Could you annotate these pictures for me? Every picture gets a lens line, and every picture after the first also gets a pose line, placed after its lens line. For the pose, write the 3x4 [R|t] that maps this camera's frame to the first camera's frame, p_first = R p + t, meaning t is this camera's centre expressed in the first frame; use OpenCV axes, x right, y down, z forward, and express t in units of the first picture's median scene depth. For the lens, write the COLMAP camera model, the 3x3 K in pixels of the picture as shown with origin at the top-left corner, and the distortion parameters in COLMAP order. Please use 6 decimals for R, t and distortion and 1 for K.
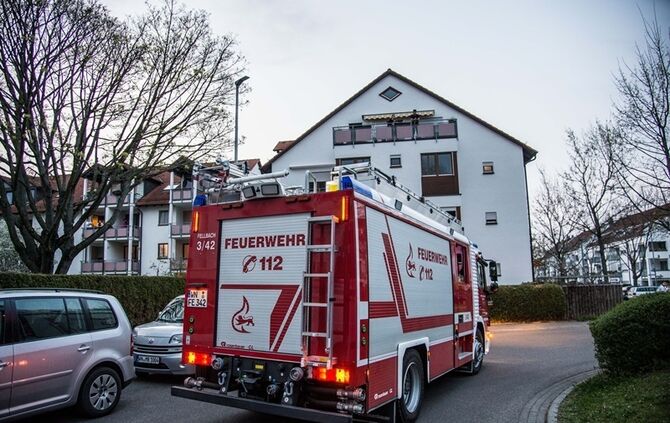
lens RADIAL K [[462.3, 0, 332.9], [0, 462.3, 218.0], [0, 0, 1]] dist [-0.111690, 0.068831]
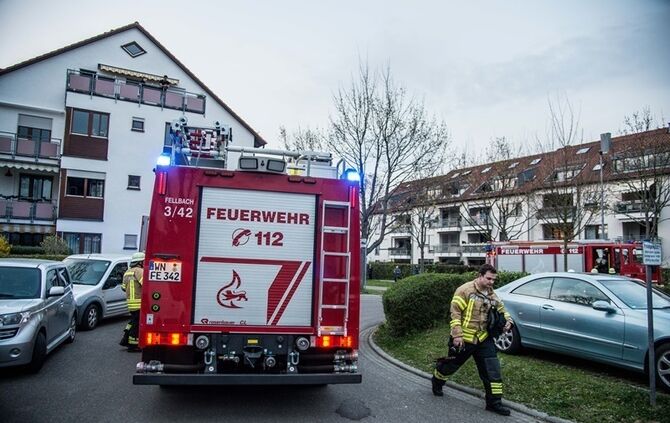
lens RADIAL K [[462.3, 0, 332.9], [0, 462.3, 218.0], [0, 0, 1]] dist [-0.111690, 0.068831]
pose [[0.745486, 0.096199, 0.659543, -0.681241], [-0.133366, 0.991048, 0.006192, 0.027910], [-0.653043, -0.092577, 0.751641, 0.150761]]
